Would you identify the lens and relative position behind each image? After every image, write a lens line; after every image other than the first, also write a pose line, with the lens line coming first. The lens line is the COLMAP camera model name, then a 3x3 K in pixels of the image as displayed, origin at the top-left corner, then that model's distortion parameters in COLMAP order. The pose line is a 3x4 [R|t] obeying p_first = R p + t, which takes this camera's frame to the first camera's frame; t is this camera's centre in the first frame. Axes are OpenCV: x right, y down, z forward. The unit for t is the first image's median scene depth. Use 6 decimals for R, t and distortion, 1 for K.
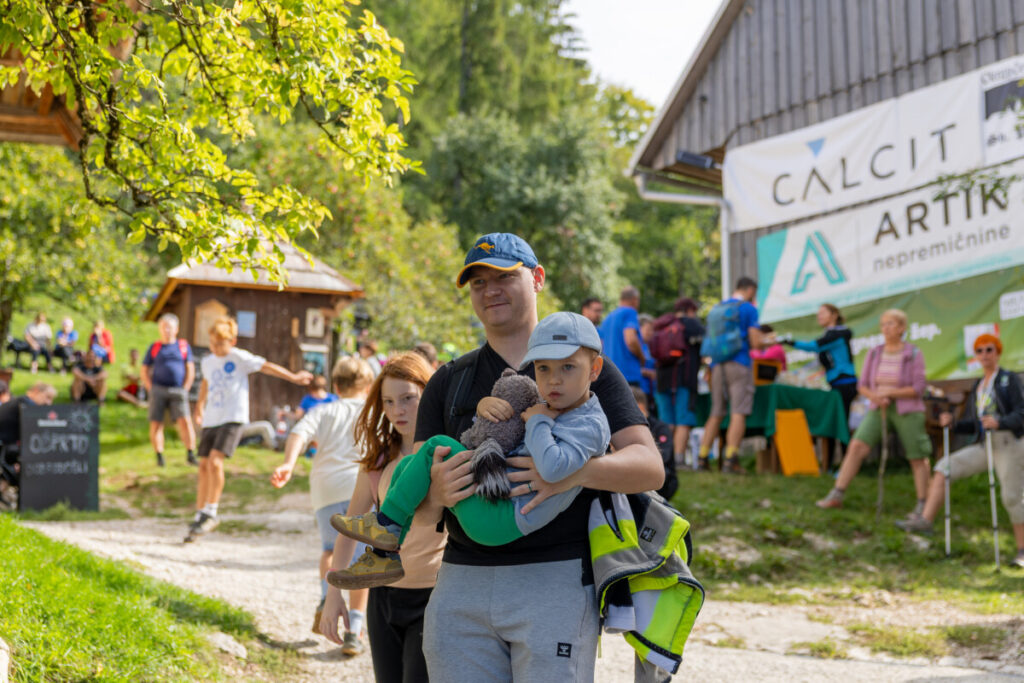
lens RADIAL K [[1404.9, 0, 512.0], [0, 1404.9, 341.5], [0, 0, 1]] dist [0.007688, 0.021875]
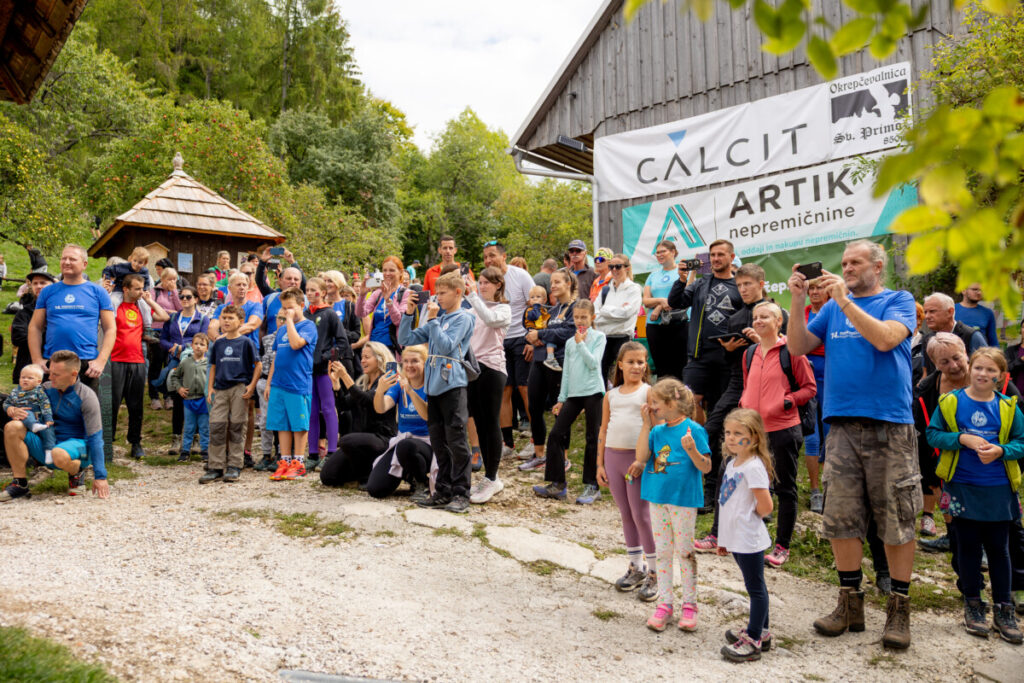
lens RADIAL K [[861.5, 0, 512.0], [0, 861.5, 341.5], [0, 0, 1]] dist [0.005907, 0.008033]
pose [[0.970350, 0.001478, 0.241698, -0.119626], [-0.022801, 0.996082, 0.085449, -0.018225], [-0.240625, -0.088427, 0.966582, 0.269332]]
